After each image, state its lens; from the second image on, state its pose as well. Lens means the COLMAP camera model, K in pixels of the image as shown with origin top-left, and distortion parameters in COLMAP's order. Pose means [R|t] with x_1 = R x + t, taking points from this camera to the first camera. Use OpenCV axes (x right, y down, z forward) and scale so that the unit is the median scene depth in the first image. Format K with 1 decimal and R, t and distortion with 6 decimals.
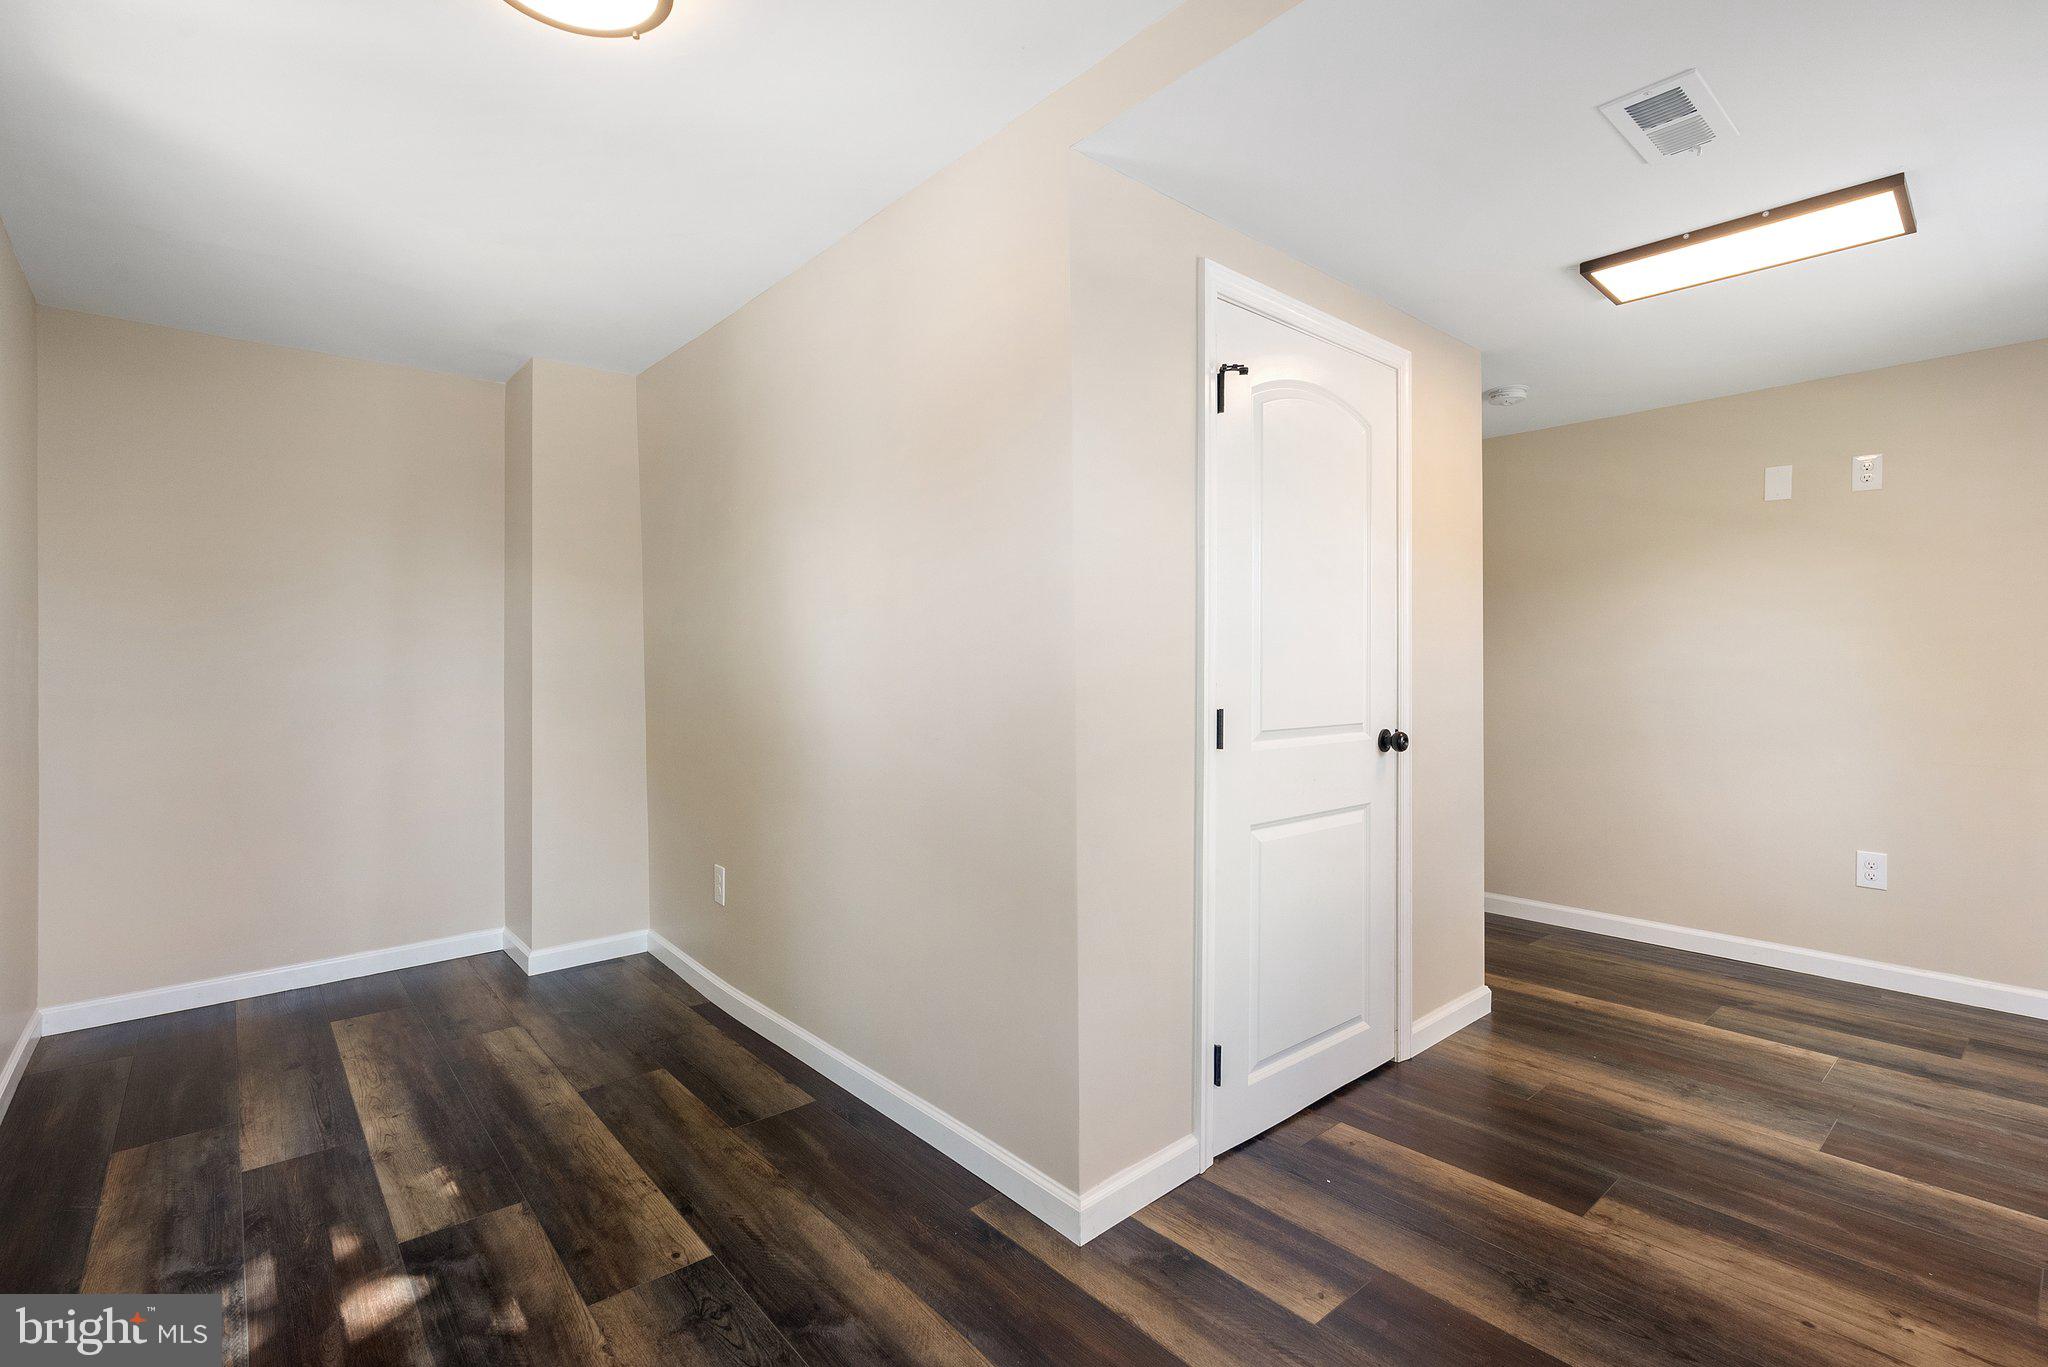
lens RADIAL K [[944.5, 0, 1018.2], [0, 944.5, 678.0], [0, 0, 1]] dist [-0.004578, 0.001688]
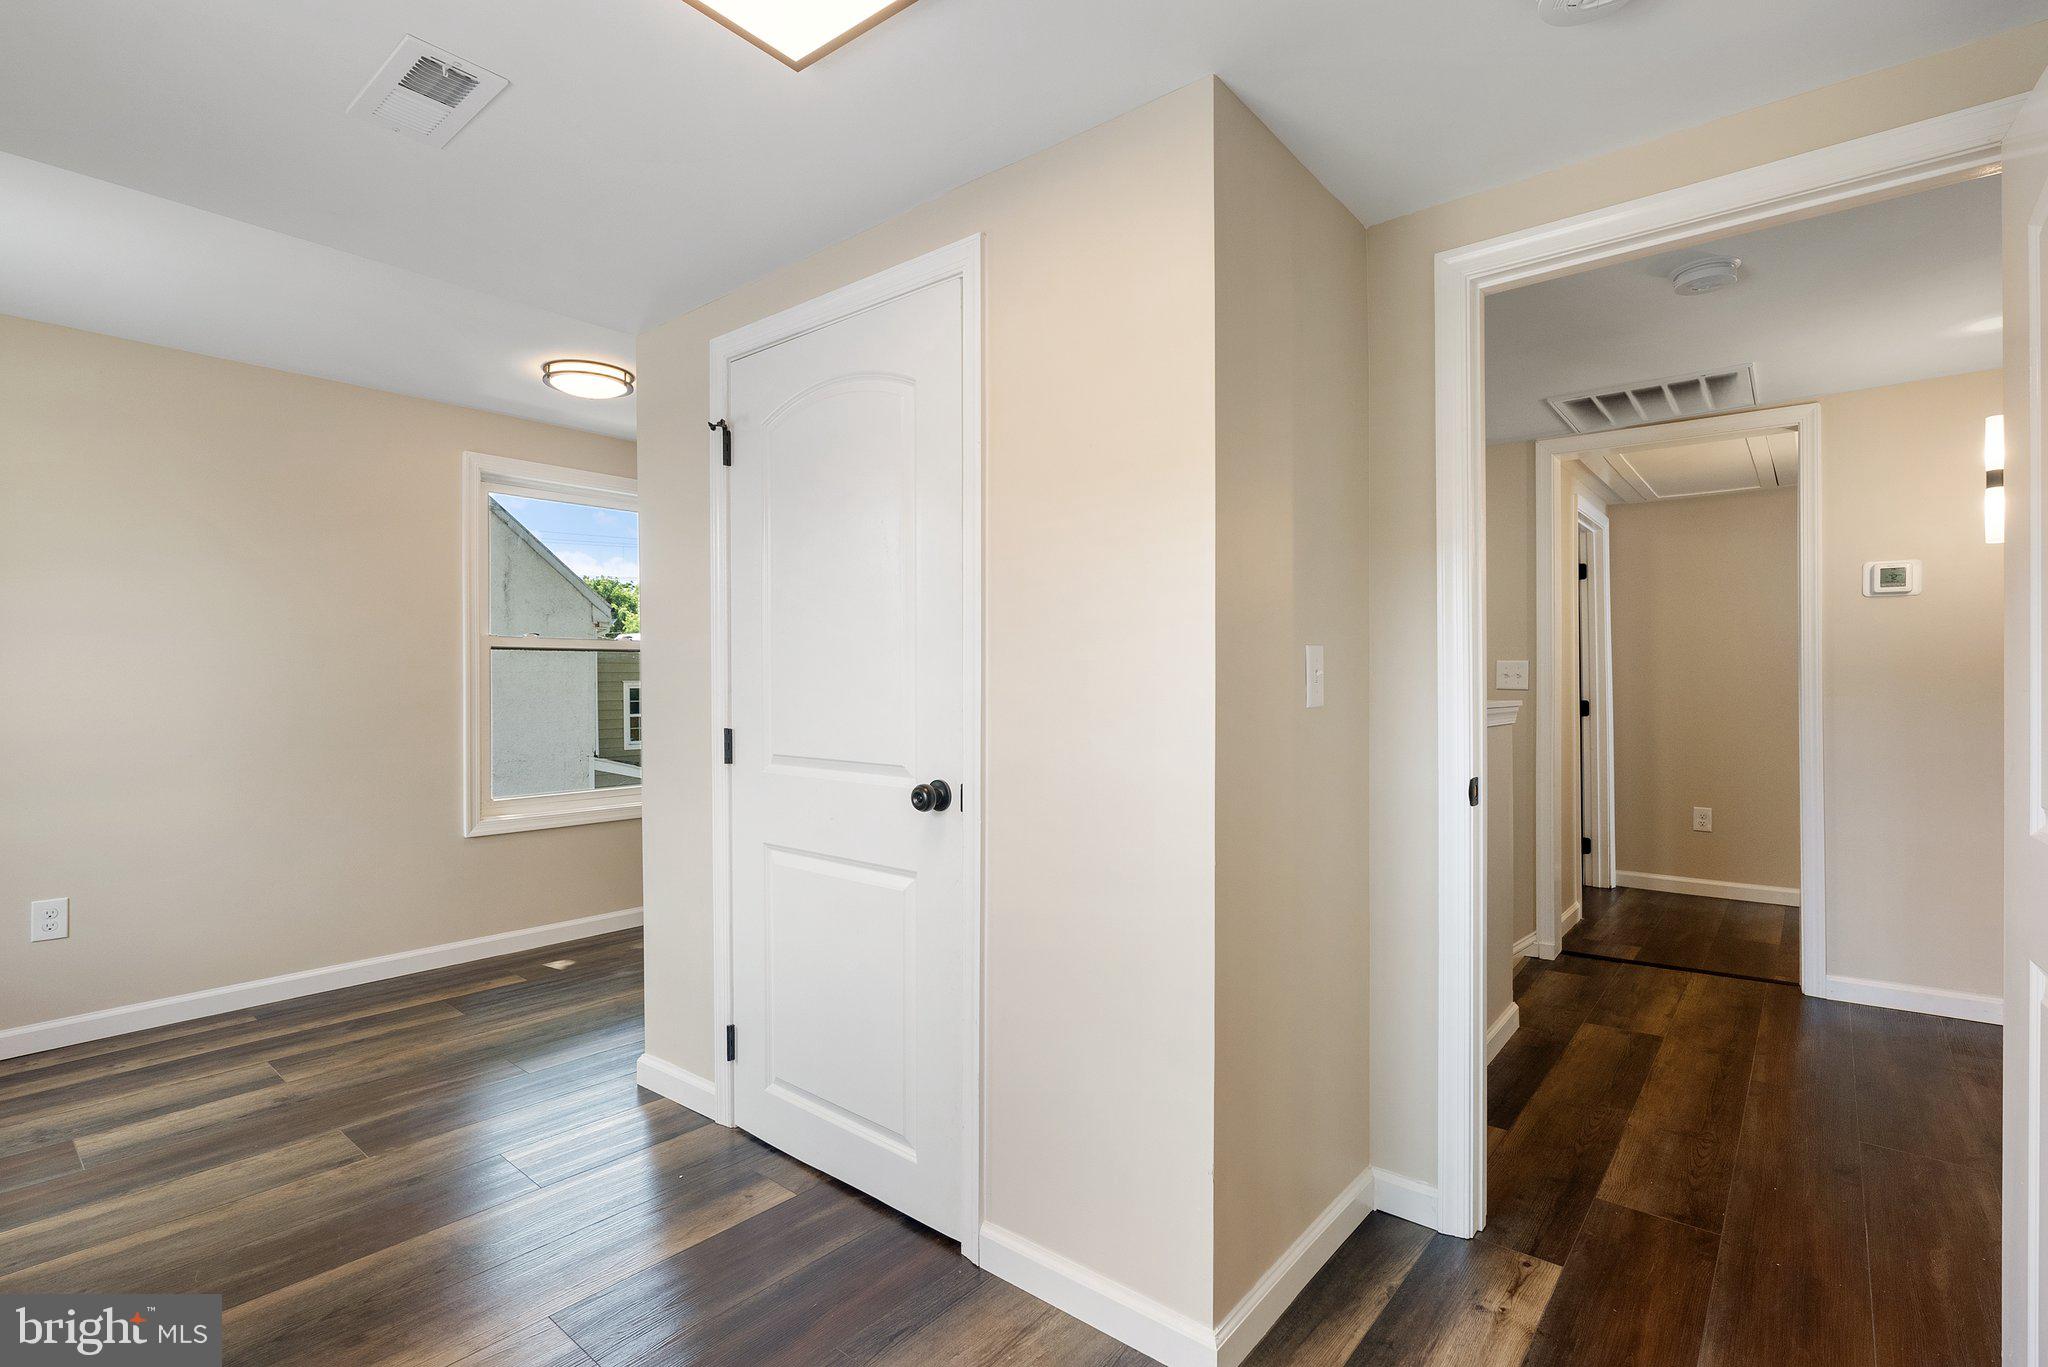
lens RADIAL K [[944.5, 0, 1014.6], [0, 944.5, 681.8], [0, 0, 1]] dist [-0.004578, 0.001688]
pose [[0.155388, 0.015371, -0.987734, 1.340016], [-0.002665, 0.999882, 0.015141, -0.040719], [0.987850, 0.000279, 0.155411, 1.128688]]
